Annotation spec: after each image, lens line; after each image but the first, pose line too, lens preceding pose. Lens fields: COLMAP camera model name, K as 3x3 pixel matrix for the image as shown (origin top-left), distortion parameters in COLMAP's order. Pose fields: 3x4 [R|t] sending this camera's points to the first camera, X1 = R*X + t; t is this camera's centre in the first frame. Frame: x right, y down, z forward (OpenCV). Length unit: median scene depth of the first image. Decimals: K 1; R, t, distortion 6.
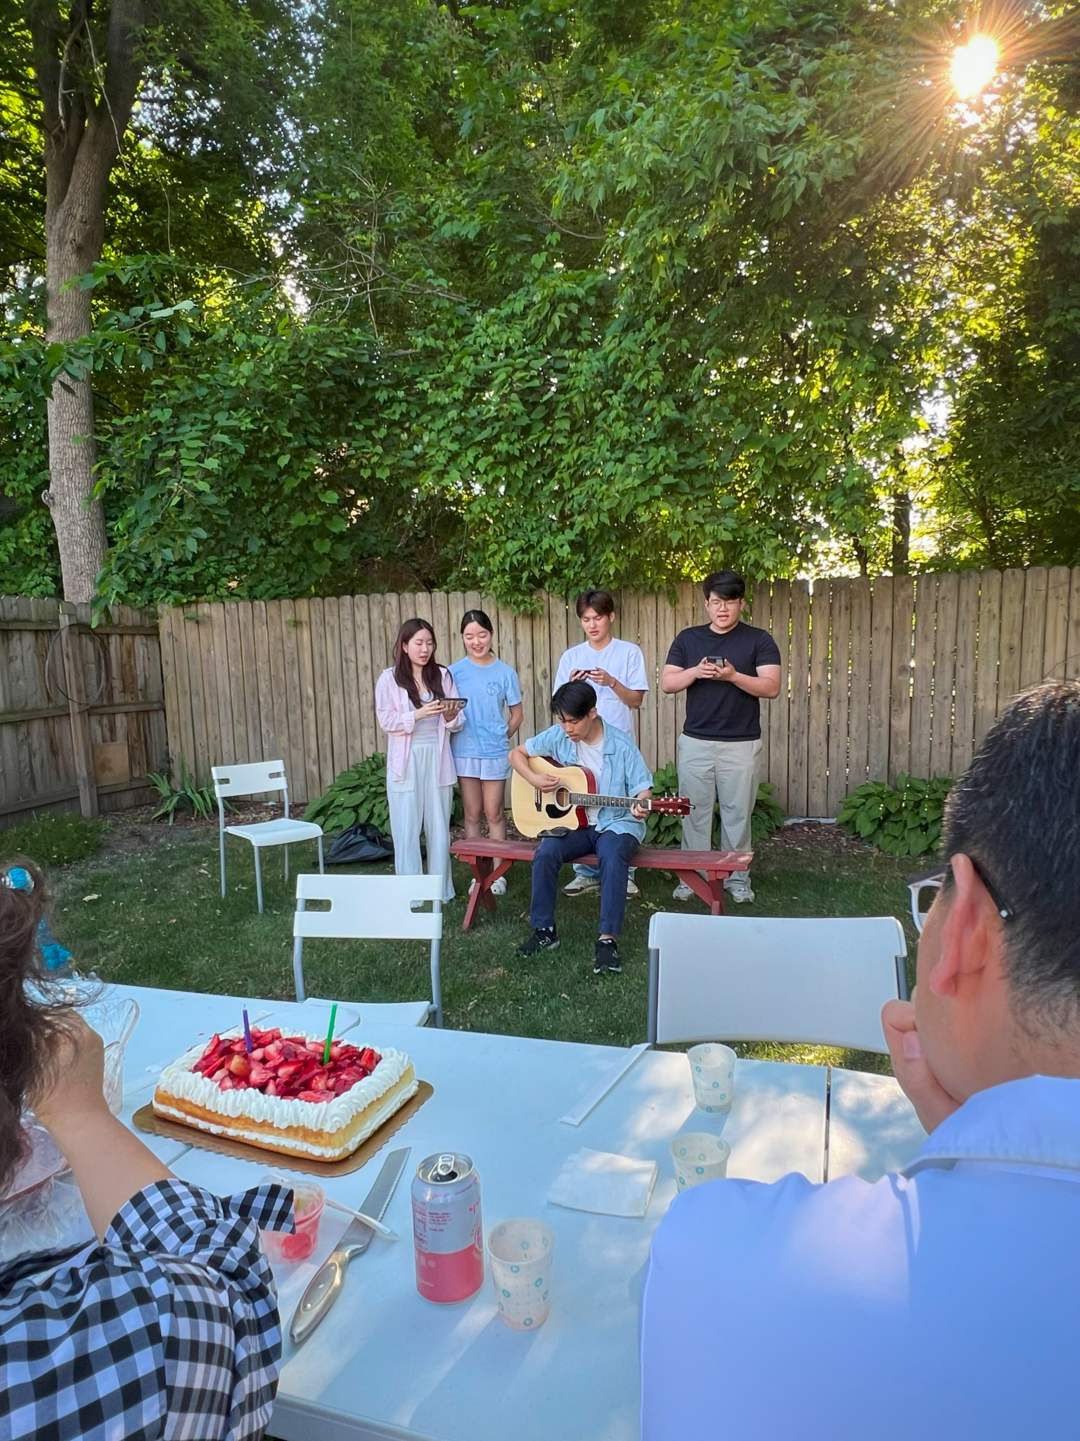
lens RADIAL K [[894.3, 0, 568.1], [0, 894.3, 754.3], [0, 0, 1]] dist [-0.001307, -0.001101]
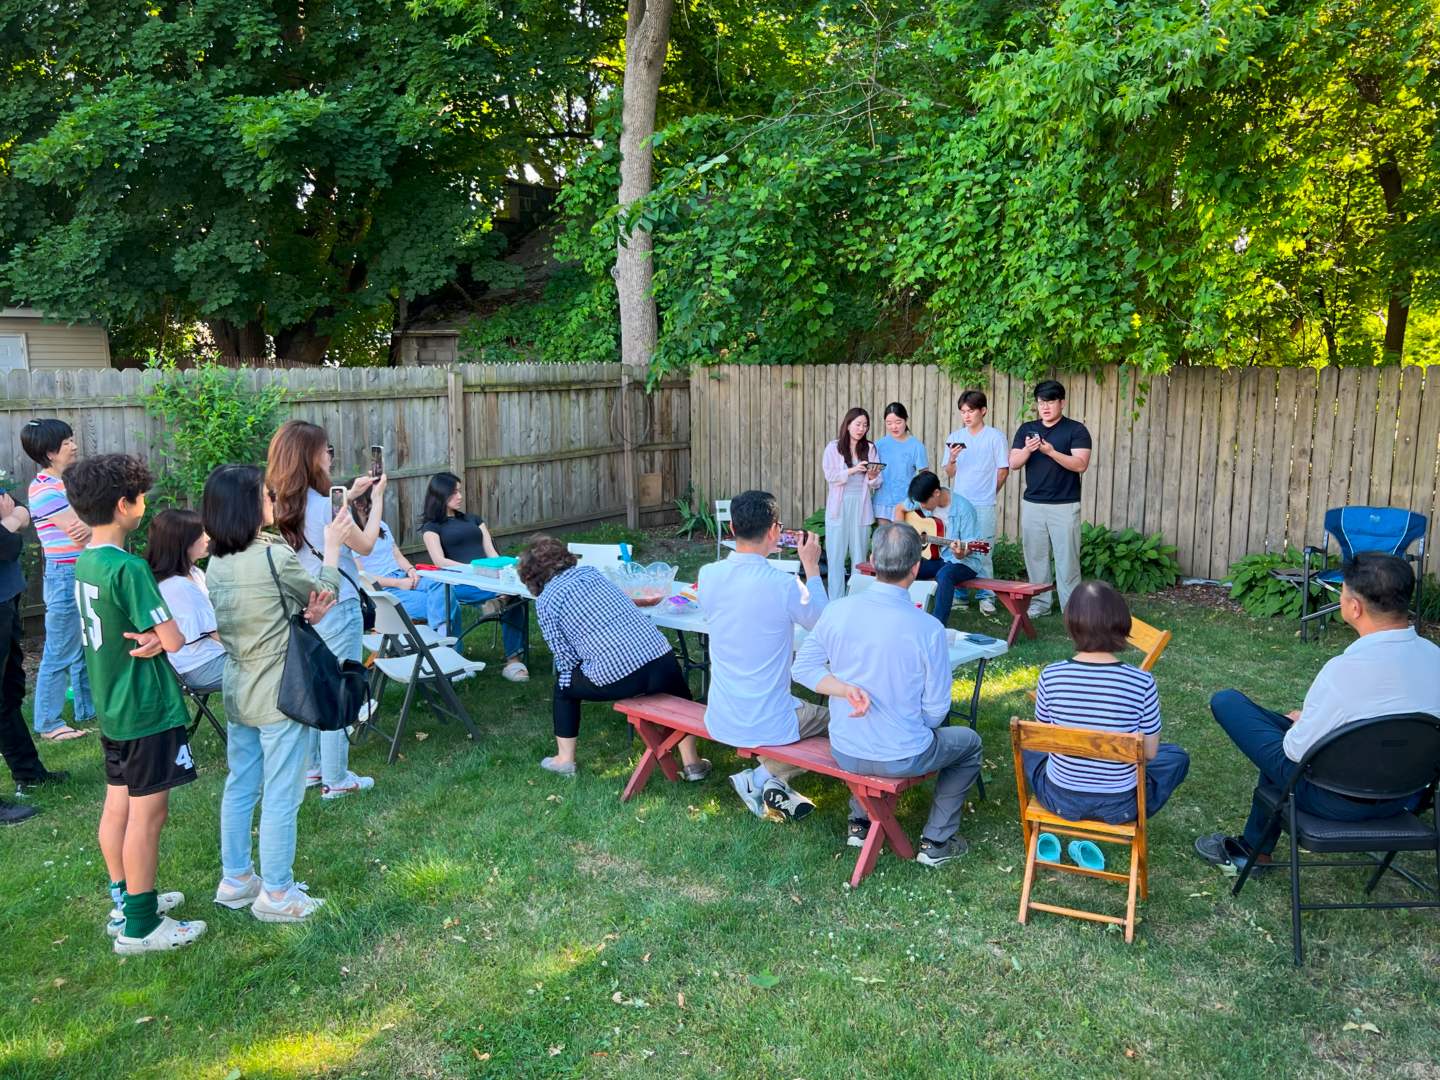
lens RADIAL K [[1194.8, 0, 720.0], [0, 1194.8, 540.0], [0, 0, 1]] dist [-0.002701, -0.003951]
pose [[0.919780, 0.080356, -0.384118, 0.279931], [-0.062942, 0.996347, 0.057717, -0.026266], [0.387353, -0.028909, 0.921478, -0.616970]]
